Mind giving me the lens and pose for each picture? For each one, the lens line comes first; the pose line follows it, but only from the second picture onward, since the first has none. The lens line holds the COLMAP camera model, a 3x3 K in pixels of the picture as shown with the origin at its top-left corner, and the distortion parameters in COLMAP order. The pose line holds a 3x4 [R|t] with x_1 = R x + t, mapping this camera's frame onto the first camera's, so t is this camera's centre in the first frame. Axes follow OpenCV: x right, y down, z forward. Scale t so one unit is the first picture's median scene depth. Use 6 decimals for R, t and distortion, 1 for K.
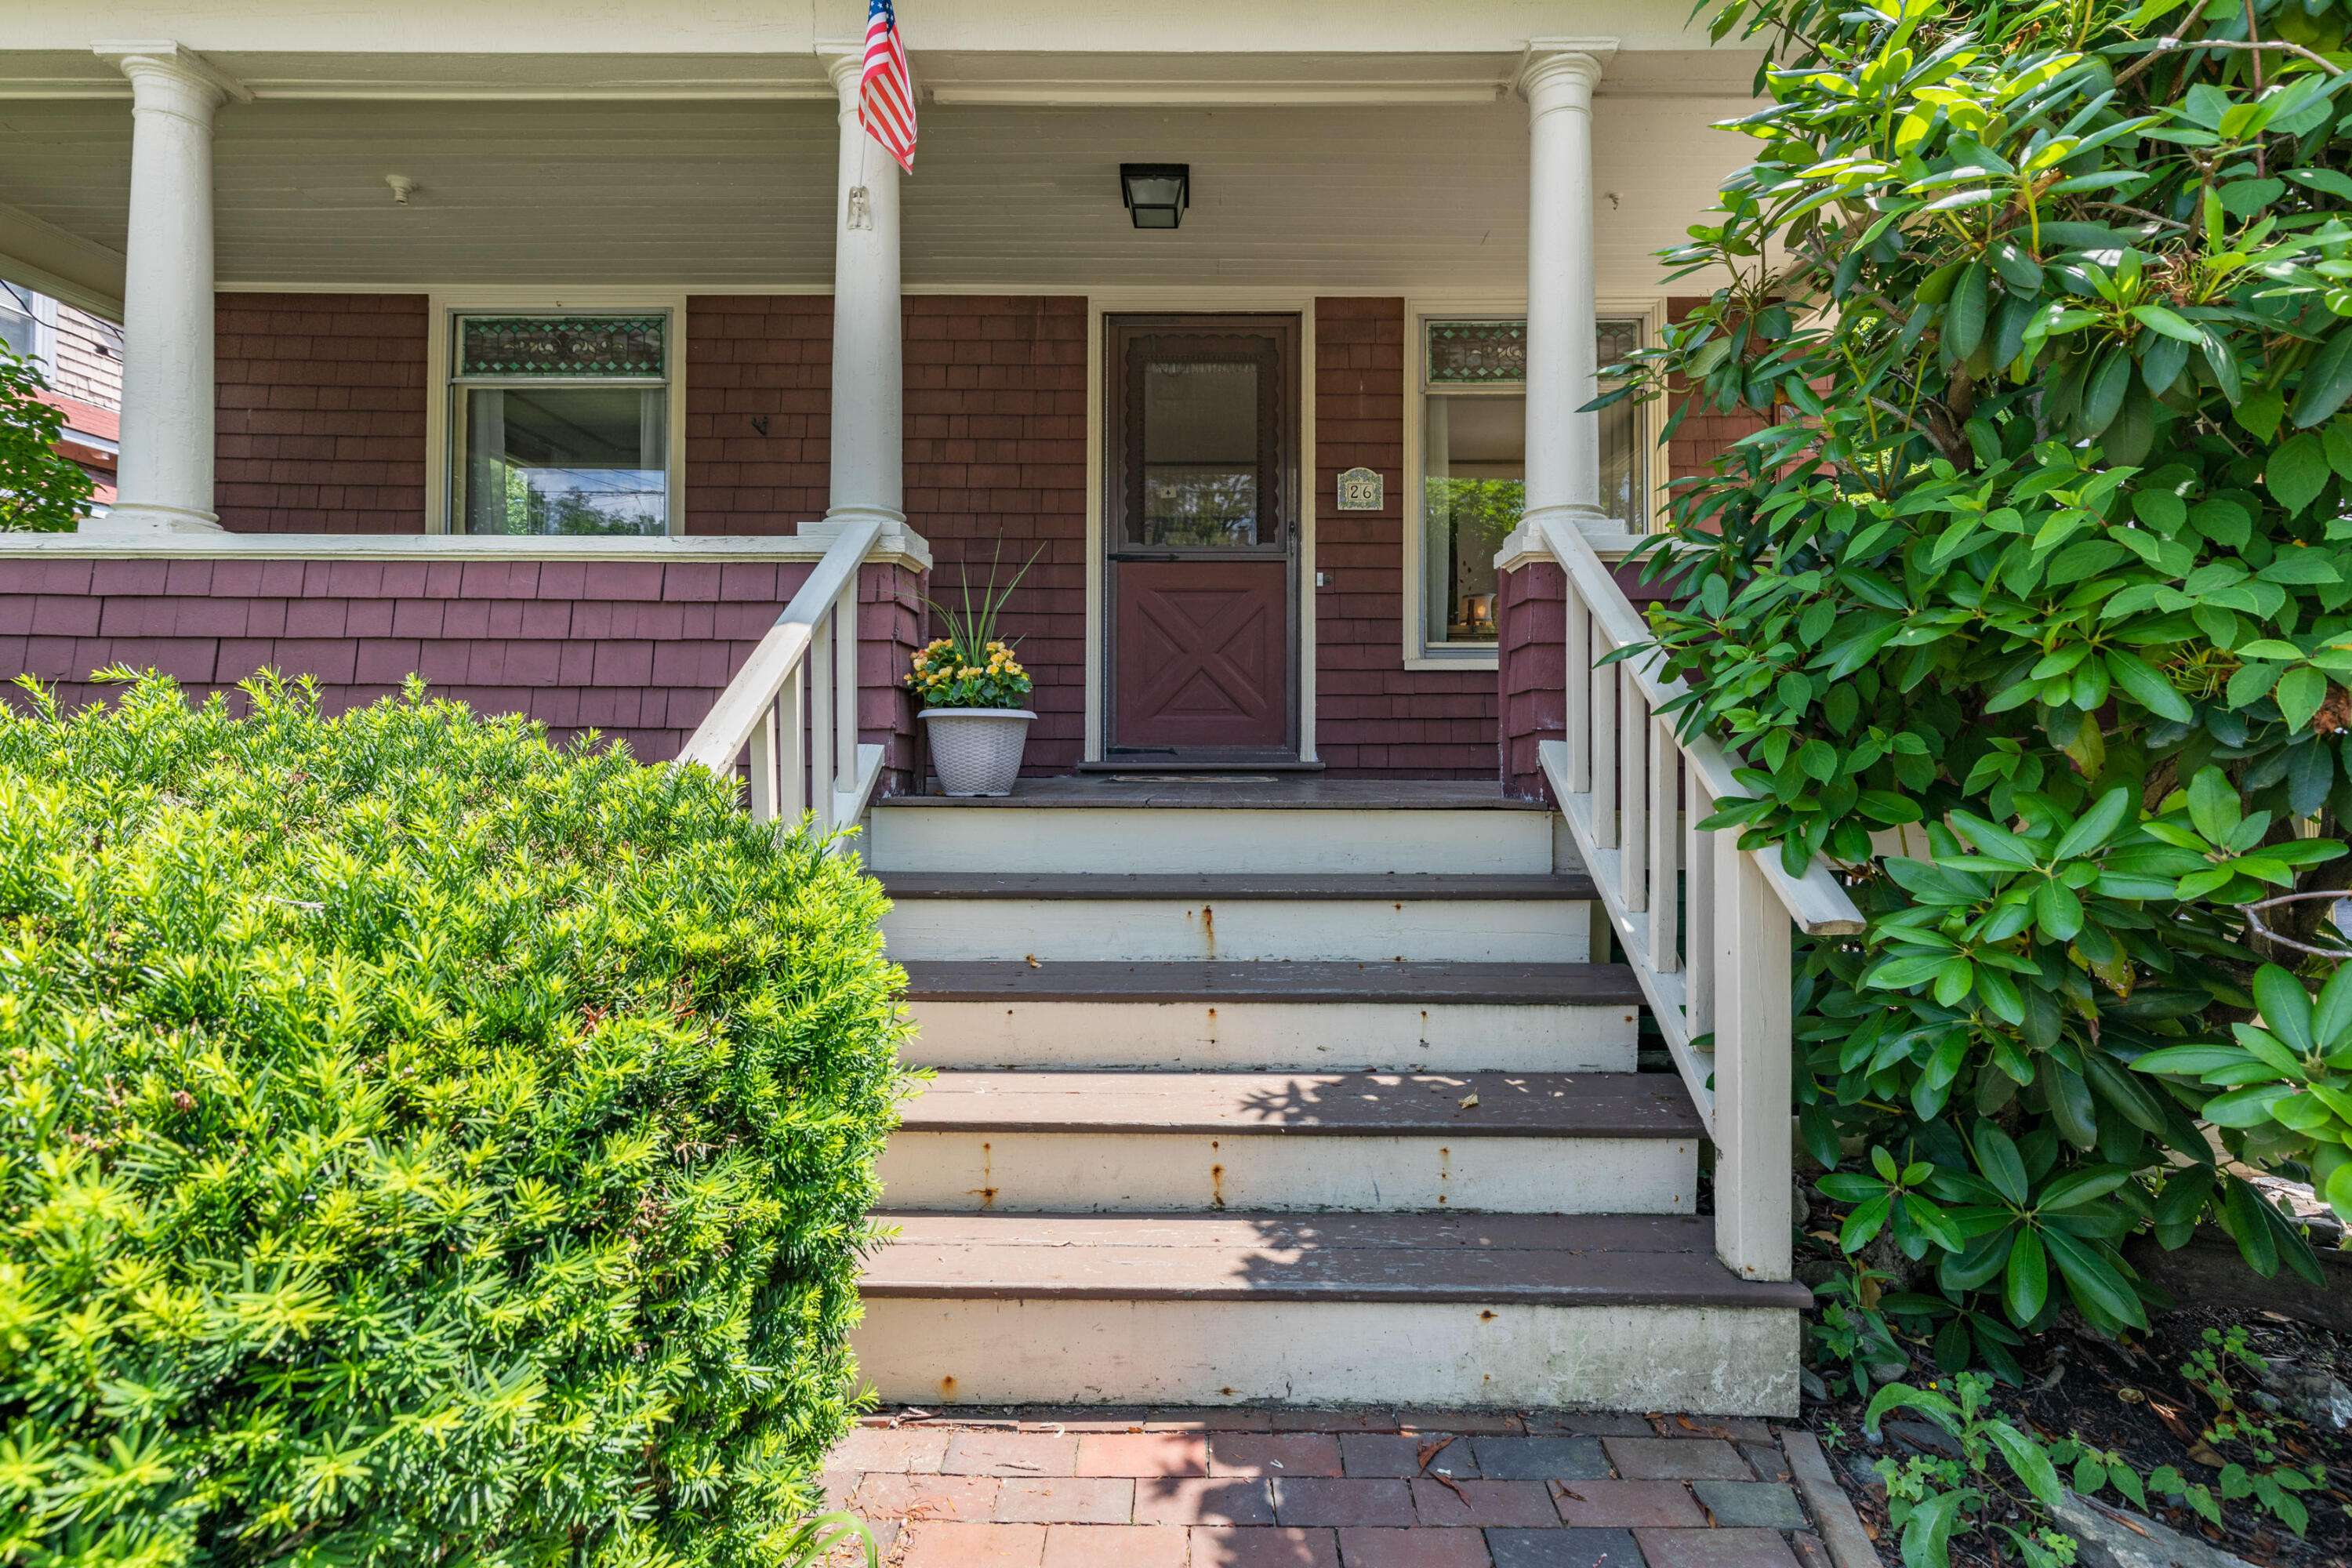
lens RADIAL K [[1063.6, 0, 1196.4], [0, 1063.6, 750.6], [0, 0, 1]] dist [0.012444, -0.000582]
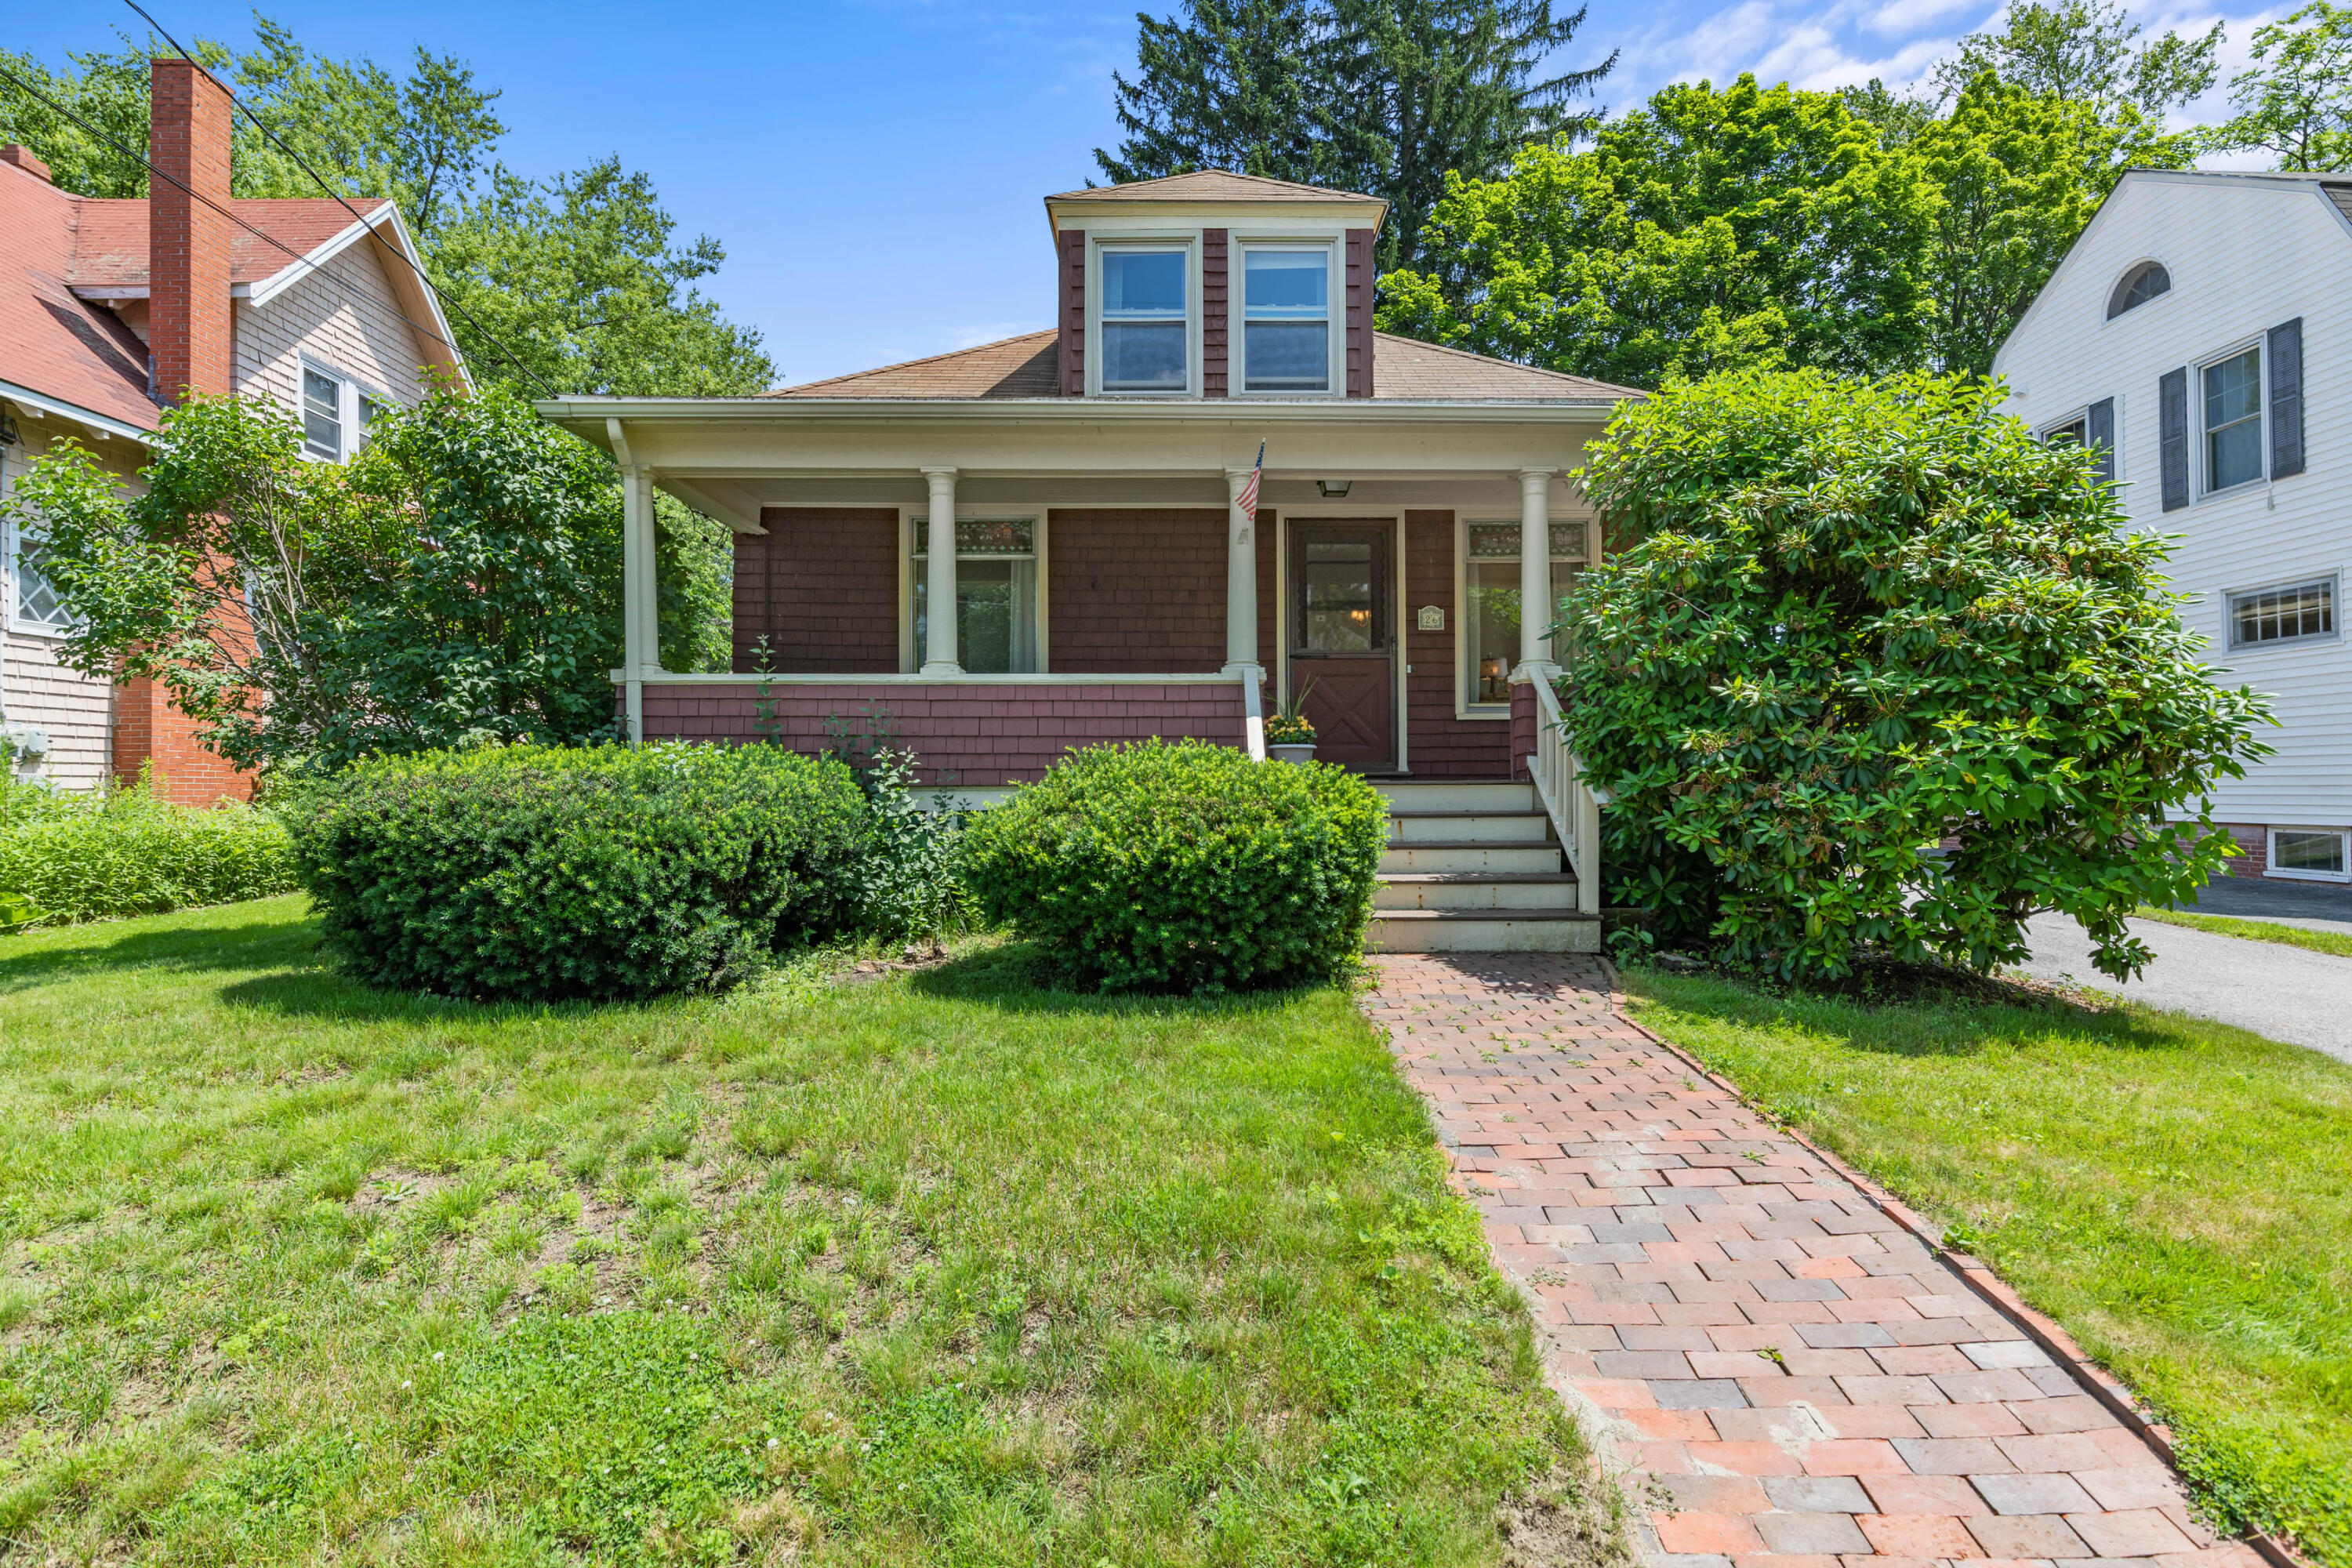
lens RADIAL K [[1192.6, 0, 1197.9], [0, 1192.6, 786.9], [0, 0, 1]] dist [-0.001276, -0.000884]
pose [[0.999637, -0.007592, 0.025863, -0.505903], [0.007483, 0.999963, 0.004310, 0.043391], [-0.025895, -0.004115, 0.999656, -1.720592]]
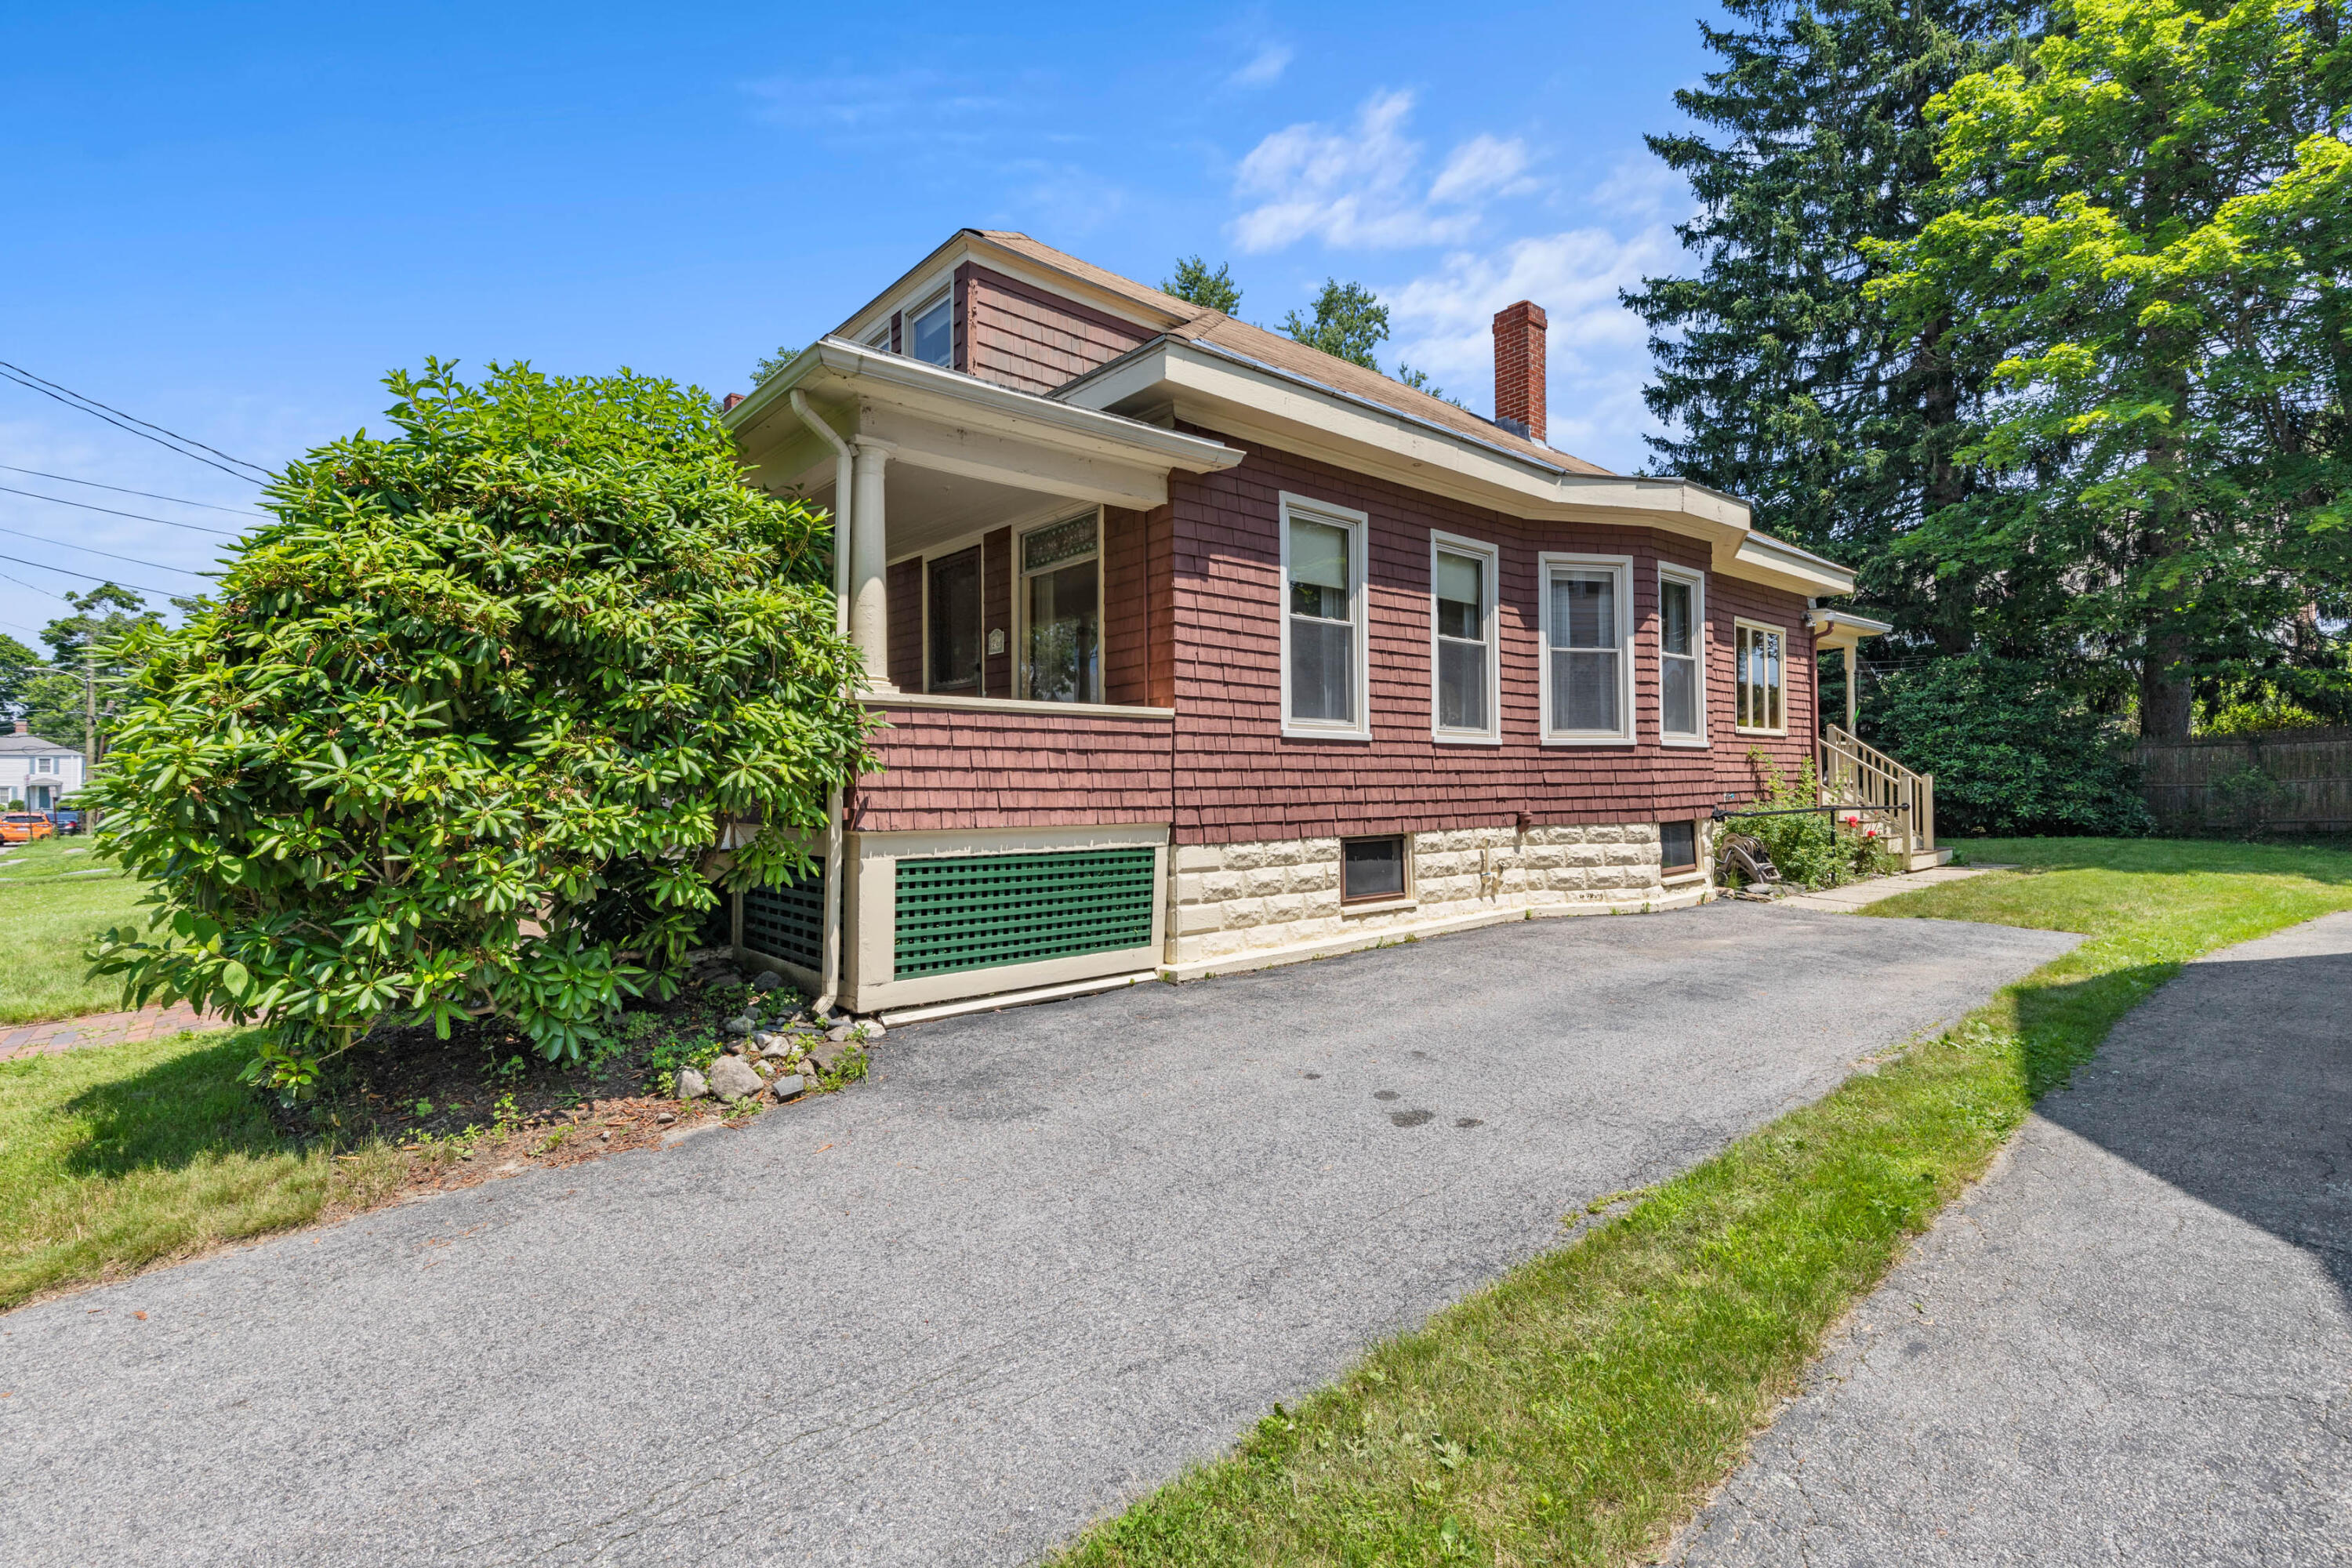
lens RADIAL K [[1063.6, 0, 1172.2], [0, 1063.6, 776.3], [0, 0, 1]] dist [0.012444, -0.000582]
pose [[0.657156, -0.012824, -0.753646, 2.888995], [0.013709, 0.999893, -0.005061, -0.021316], [0.753630, -0.007006, 0.657261, 0.131862]]
